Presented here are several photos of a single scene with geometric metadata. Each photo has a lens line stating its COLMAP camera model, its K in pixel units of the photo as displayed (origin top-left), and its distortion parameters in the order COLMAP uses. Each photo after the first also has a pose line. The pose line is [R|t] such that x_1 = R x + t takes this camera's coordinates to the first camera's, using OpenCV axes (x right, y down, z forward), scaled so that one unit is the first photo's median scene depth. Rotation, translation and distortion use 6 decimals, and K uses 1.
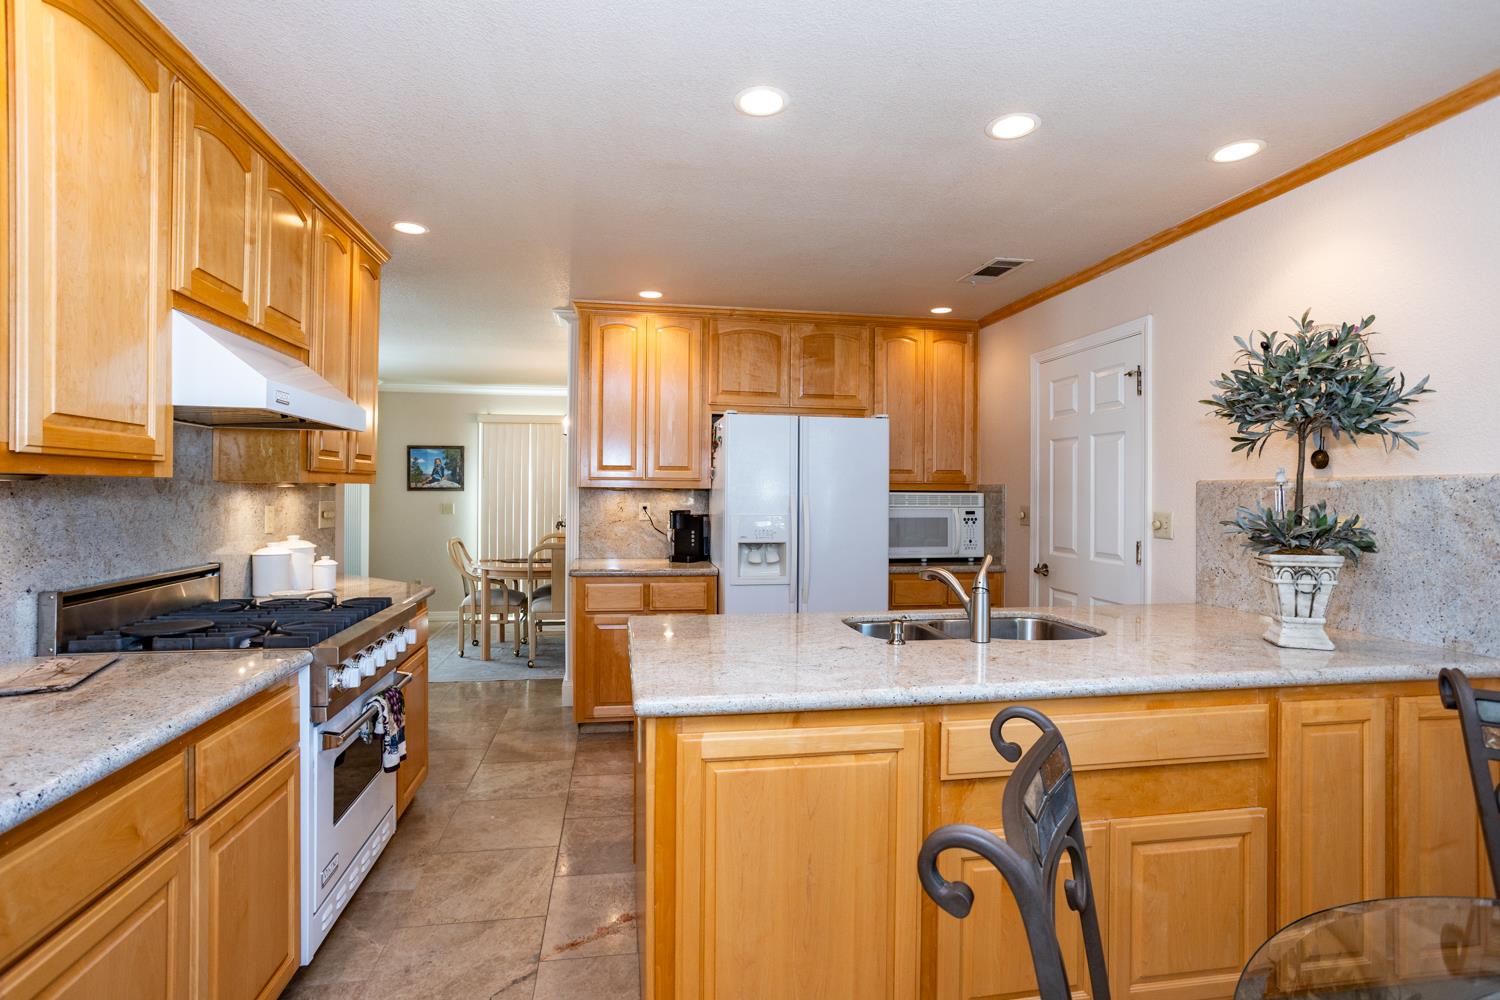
lens RADIAL K [[725.3, 0, 747.3], [0, 725.3, 492.1], [0, 0, 1]] dist [-0.046148, 0.003153]
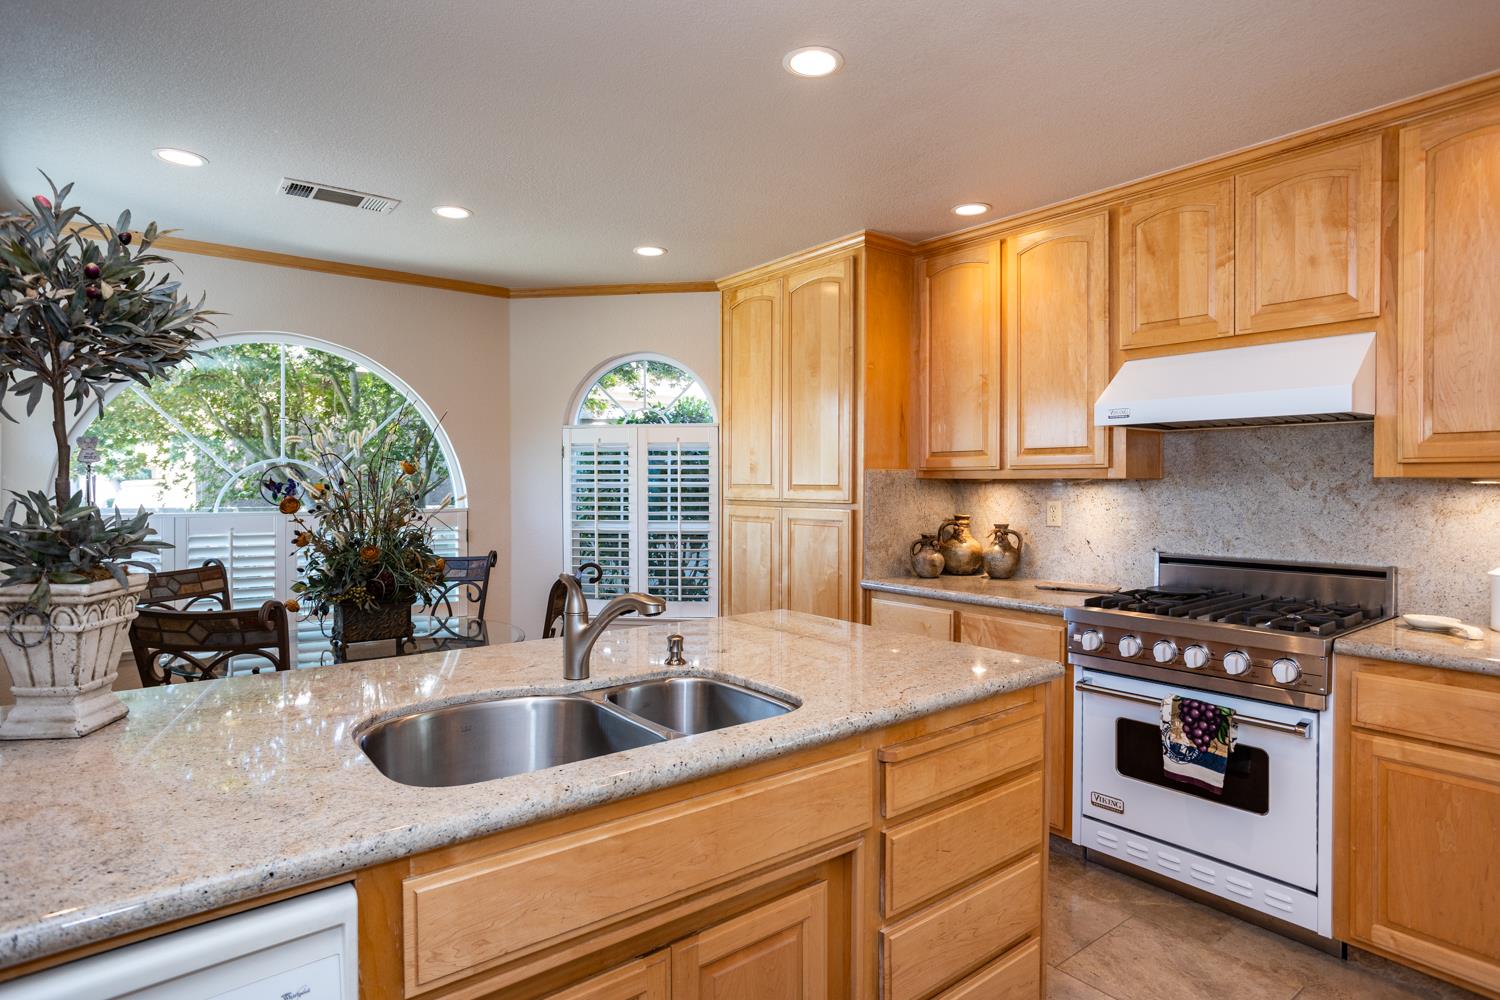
lens RADIAL K [[806.2, 0, 751.7], [0, 806.2, 495.9], [0, 0, 1]] dist [-0.000618, -0.000078]
pose [[-0.877964, 0.000147, -0.478726, 0.585003], [-0.005065, 0.999941, 0.009596, 0.003554], [0.478700, 0.010850, -0.877912, 1.890208]]
